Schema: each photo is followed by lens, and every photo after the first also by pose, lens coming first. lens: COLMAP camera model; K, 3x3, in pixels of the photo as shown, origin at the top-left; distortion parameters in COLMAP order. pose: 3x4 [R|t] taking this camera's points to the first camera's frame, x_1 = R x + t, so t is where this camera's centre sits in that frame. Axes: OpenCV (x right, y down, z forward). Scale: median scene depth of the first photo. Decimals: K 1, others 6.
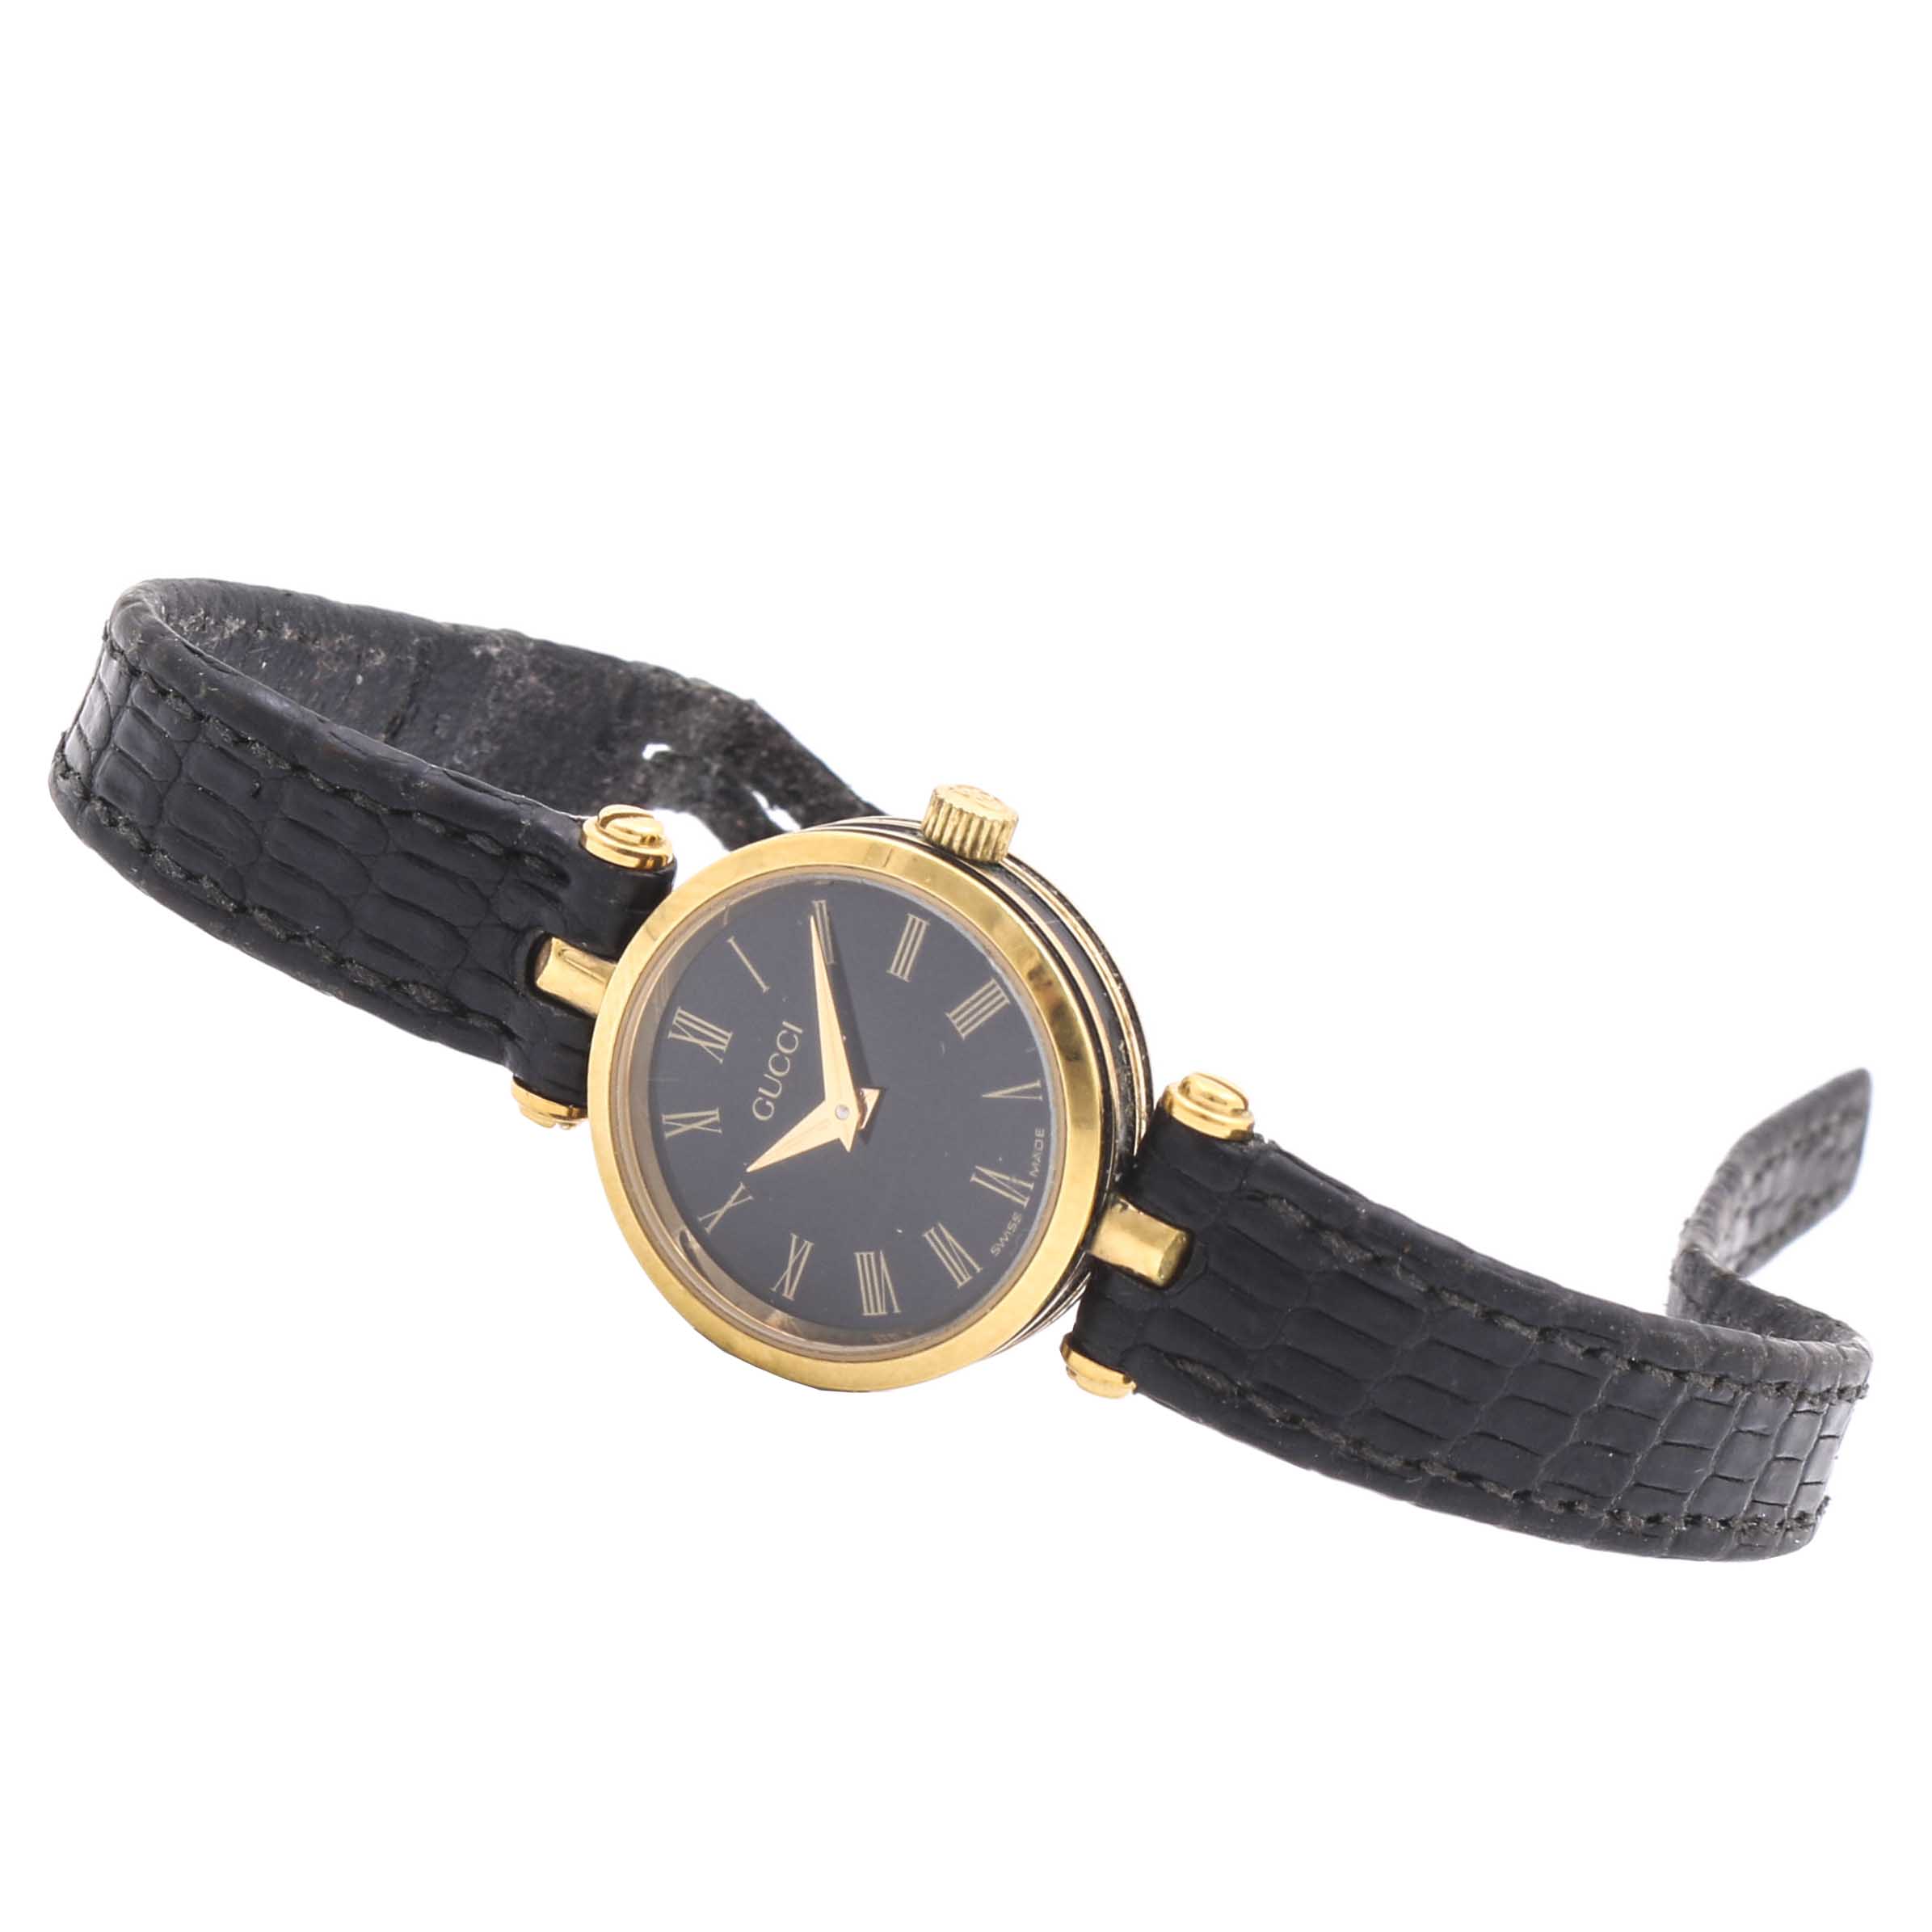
lens RADIAL K [[3388.4, 0, 966.0], [0, 3388.4, 966.0], [0, 0, 1]] dist [-0.017006, -0.022588]
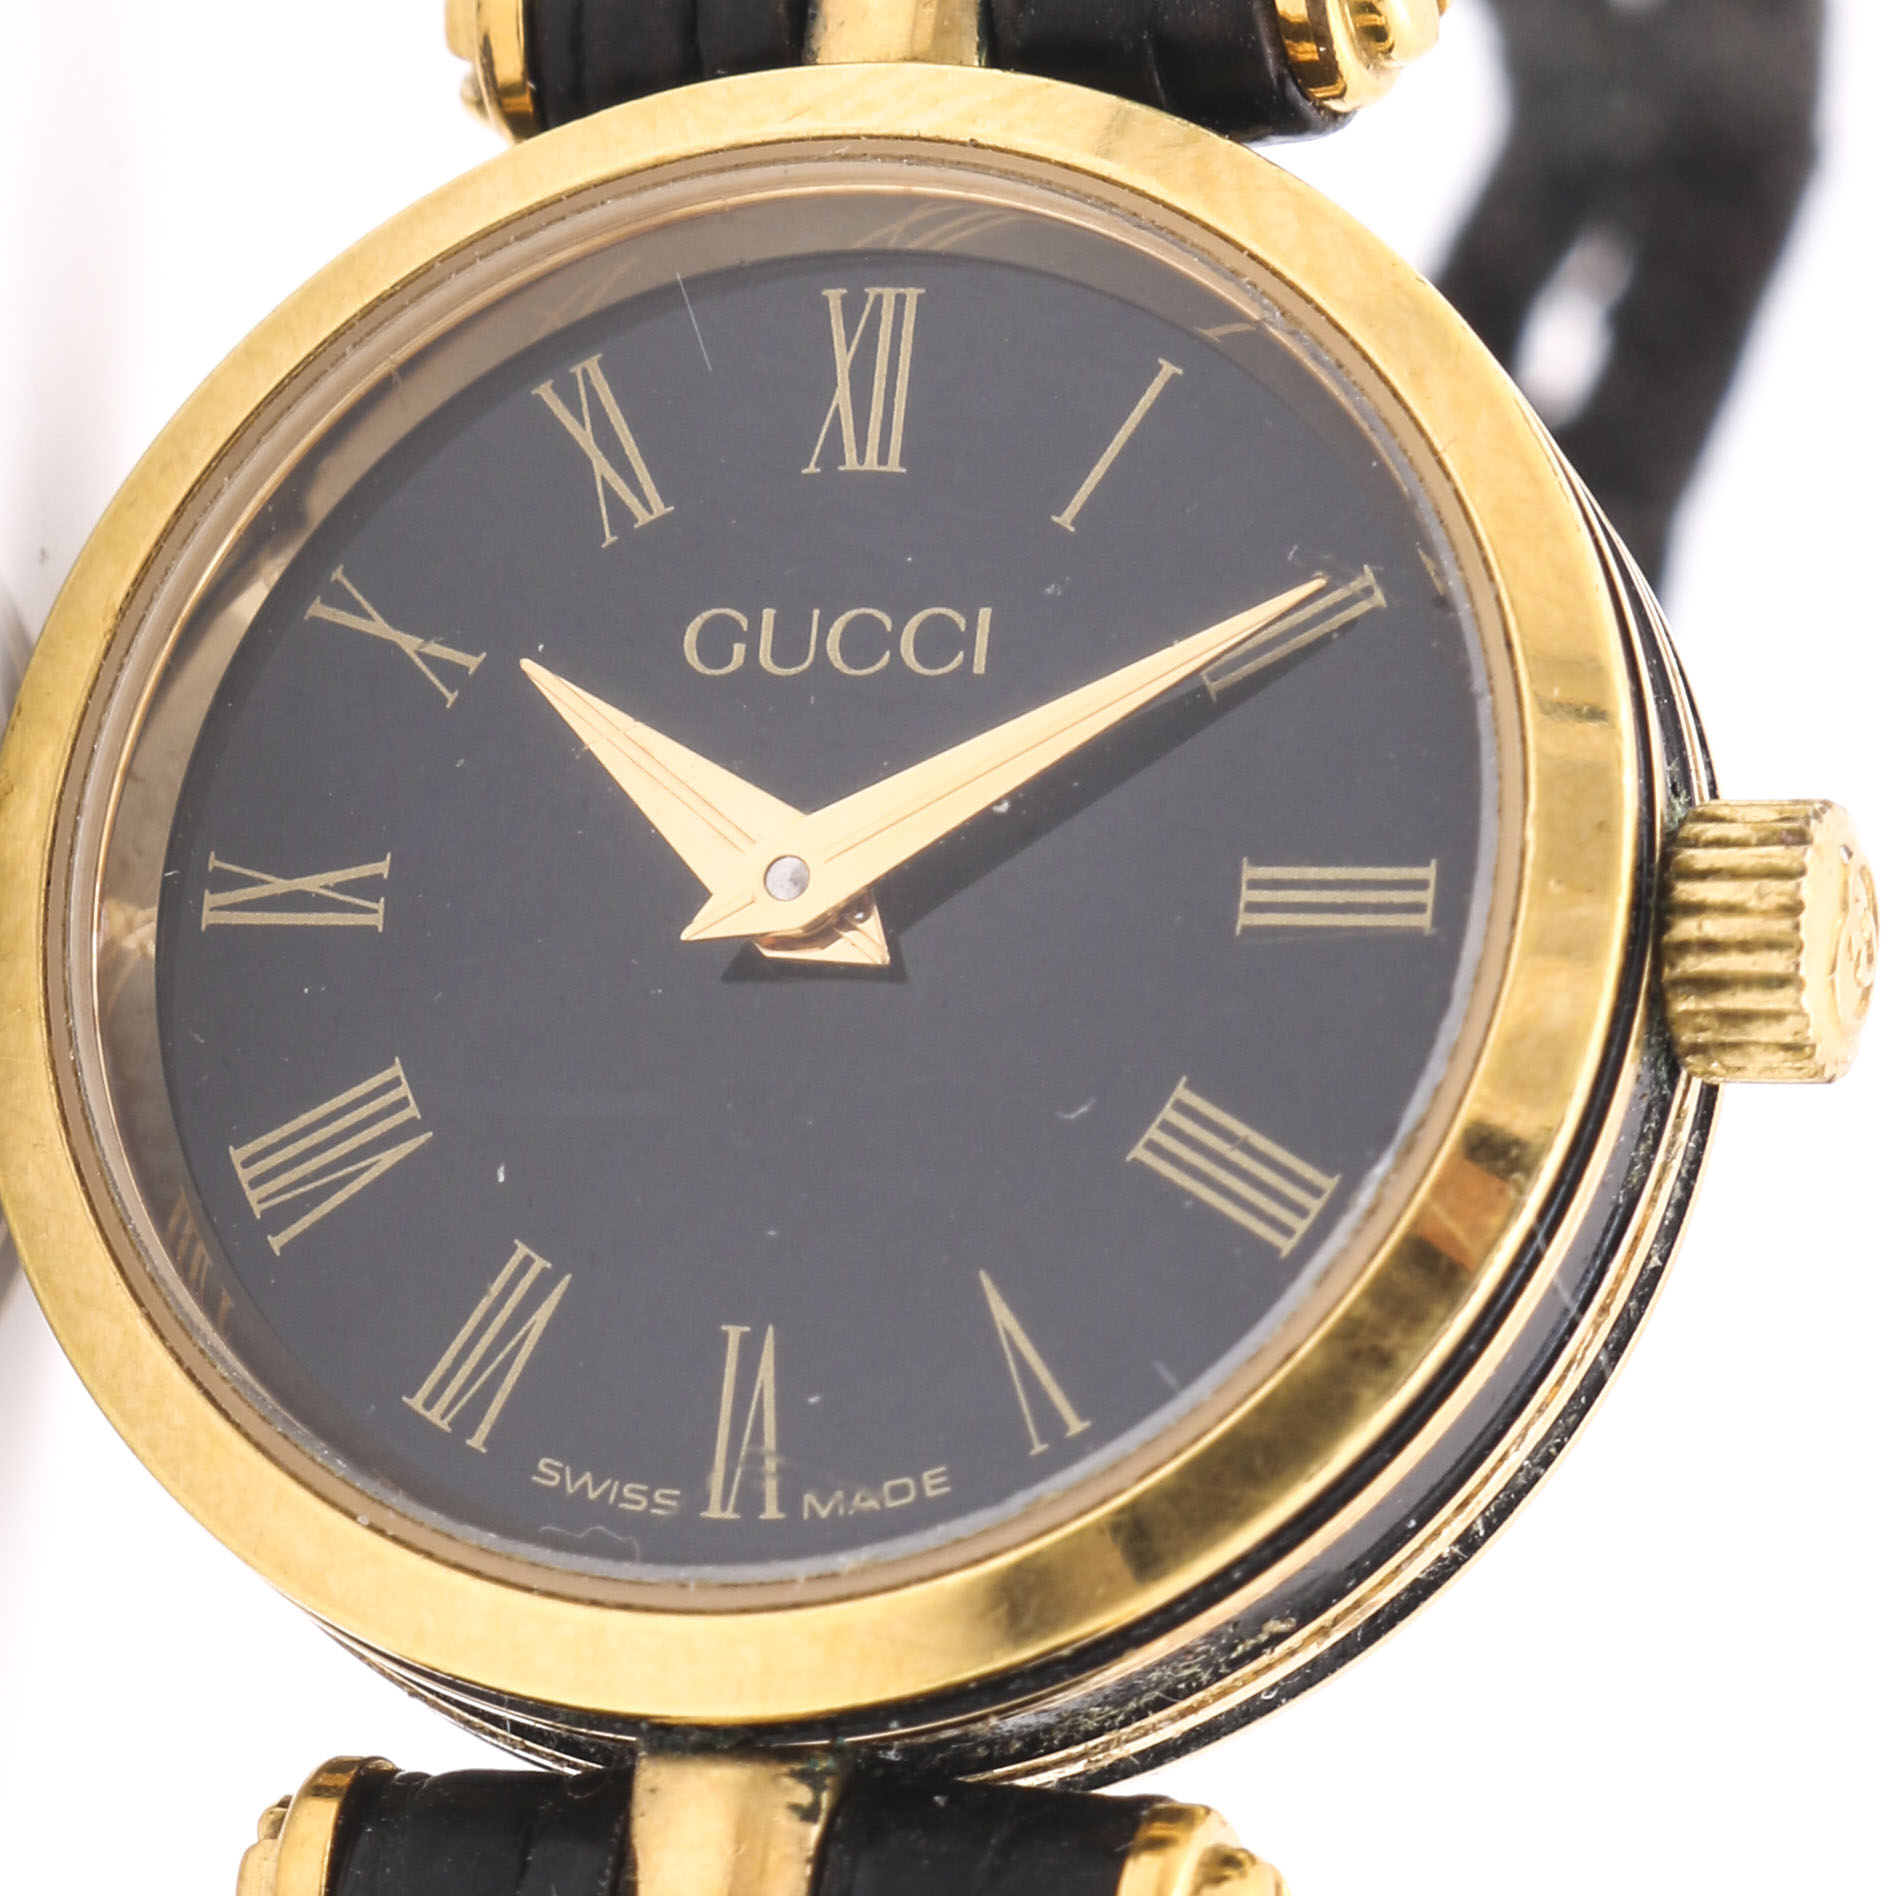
lens RADIAL K [[9239.7, 0, 948.0], [0, 9239.7, 948.0], [0, 0, 1]] dist [0.176535, -7.293322]
pose [[0.345087, 0.938420, -0.016834, -0.010170], [-0.937550, 0.345493, 0.040440, -0.004612], [0.043766, 0.001828, 0.999040, 0.120114]]
